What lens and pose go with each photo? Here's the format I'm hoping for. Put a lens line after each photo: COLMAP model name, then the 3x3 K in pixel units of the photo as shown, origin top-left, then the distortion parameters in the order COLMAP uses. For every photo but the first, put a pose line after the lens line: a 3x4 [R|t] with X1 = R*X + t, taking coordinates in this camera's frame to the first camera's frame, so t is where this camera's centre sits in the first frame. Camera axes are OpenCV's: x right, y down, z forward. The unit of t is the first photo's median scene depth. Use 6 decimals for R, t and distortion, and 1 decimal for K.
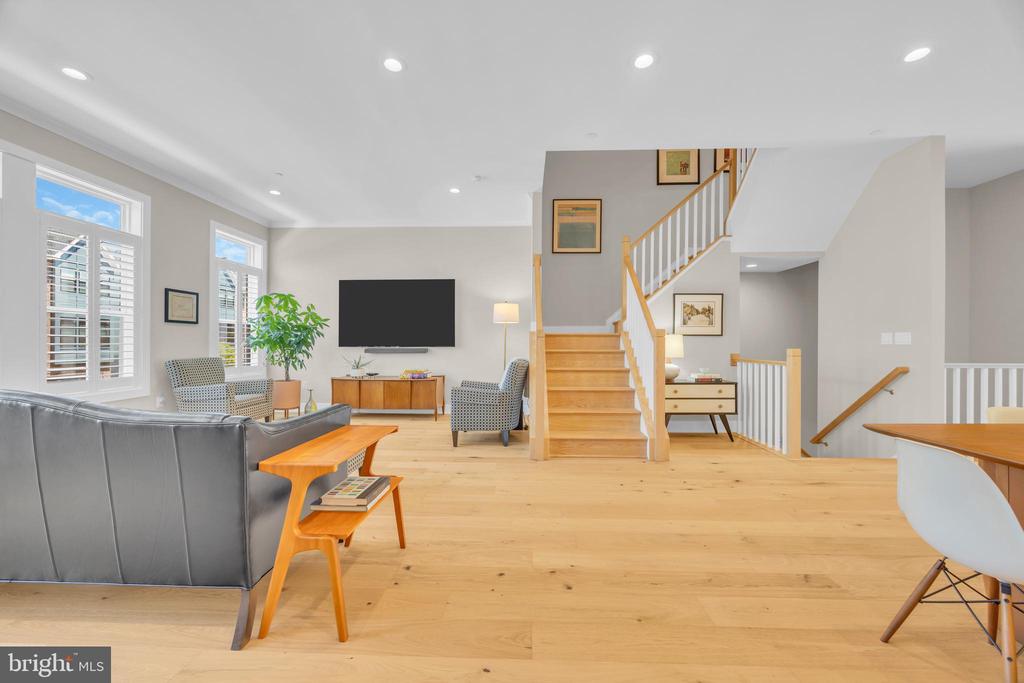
lens RADIAL K [[391.9, 0, 517.1], [0, 391.9, 346.7], [0, 0, 1]] dist [-0.001279, -0.000060]
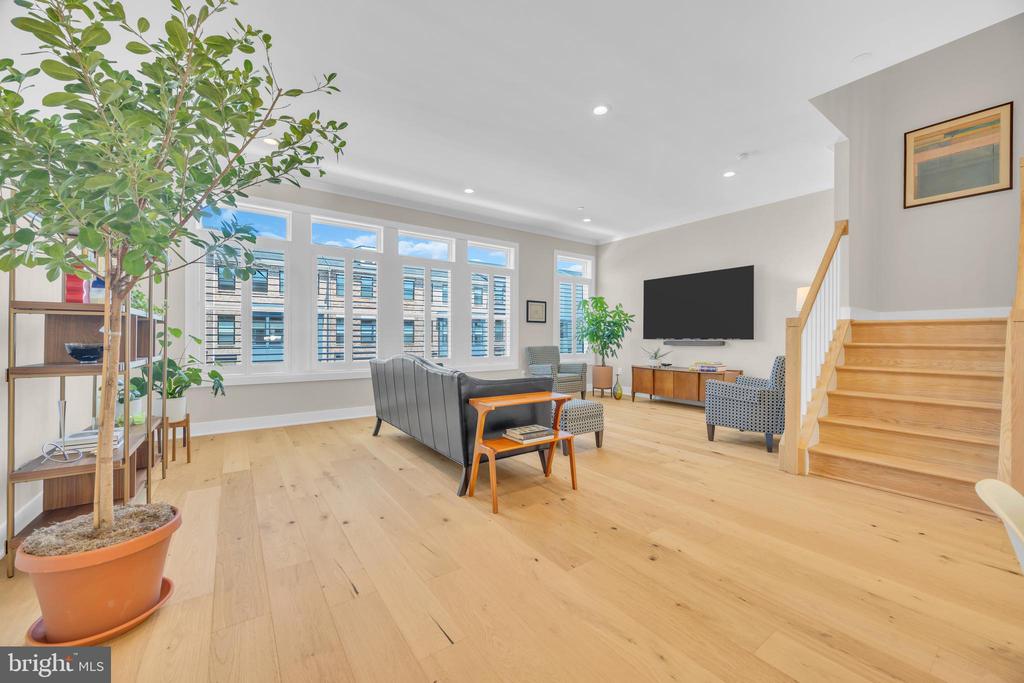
lens RADIAL K [[397.8, 0, 525.0], [0, 397.8, 339.4], [0, 0, 1]] dist [-0.000909, -0.000084]
pose [[0.622860, 0.003689, -0.782324, 0.301067], [-0.006299, 0.999980, -0.000300, 0.005033], [0.782308, 0.005115, 0.622871, 0.015287]]
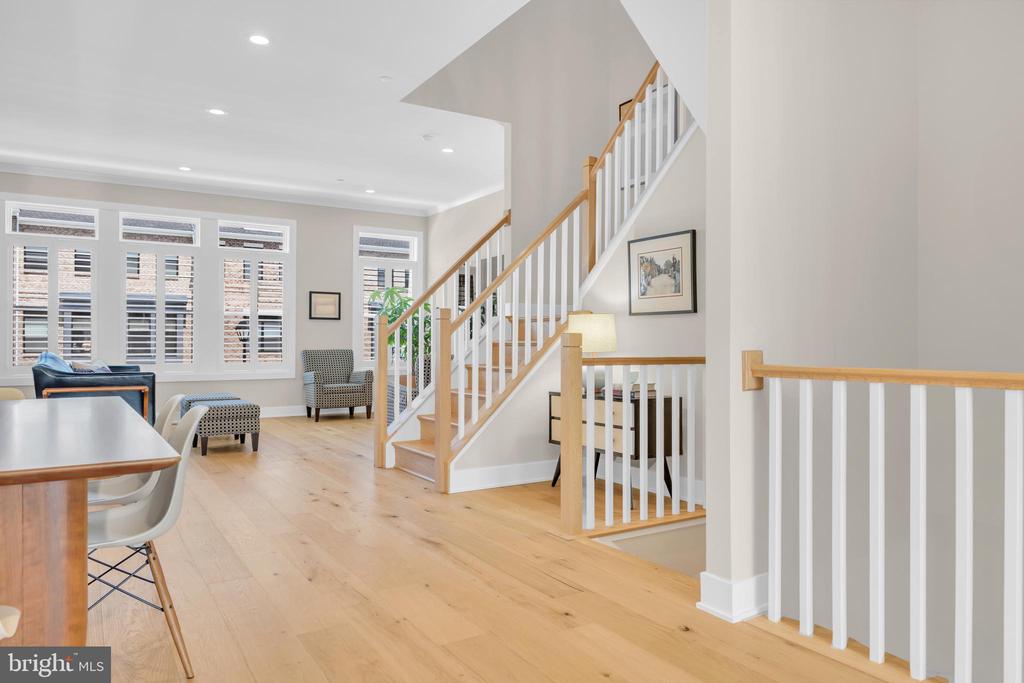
lens RADIAL K [[685.4, 0, 512.0], [0, 685.4, 341.5], [0, 0, 1]] dist [0.002683, 0.000578]
pose [[0.558205, -0.003247, -0.829697, 1.129227], [-0.007699, 0.999929, -0.009094, 0.019818], [0.829667, 0.011464, 0.558140, 0.307429]]
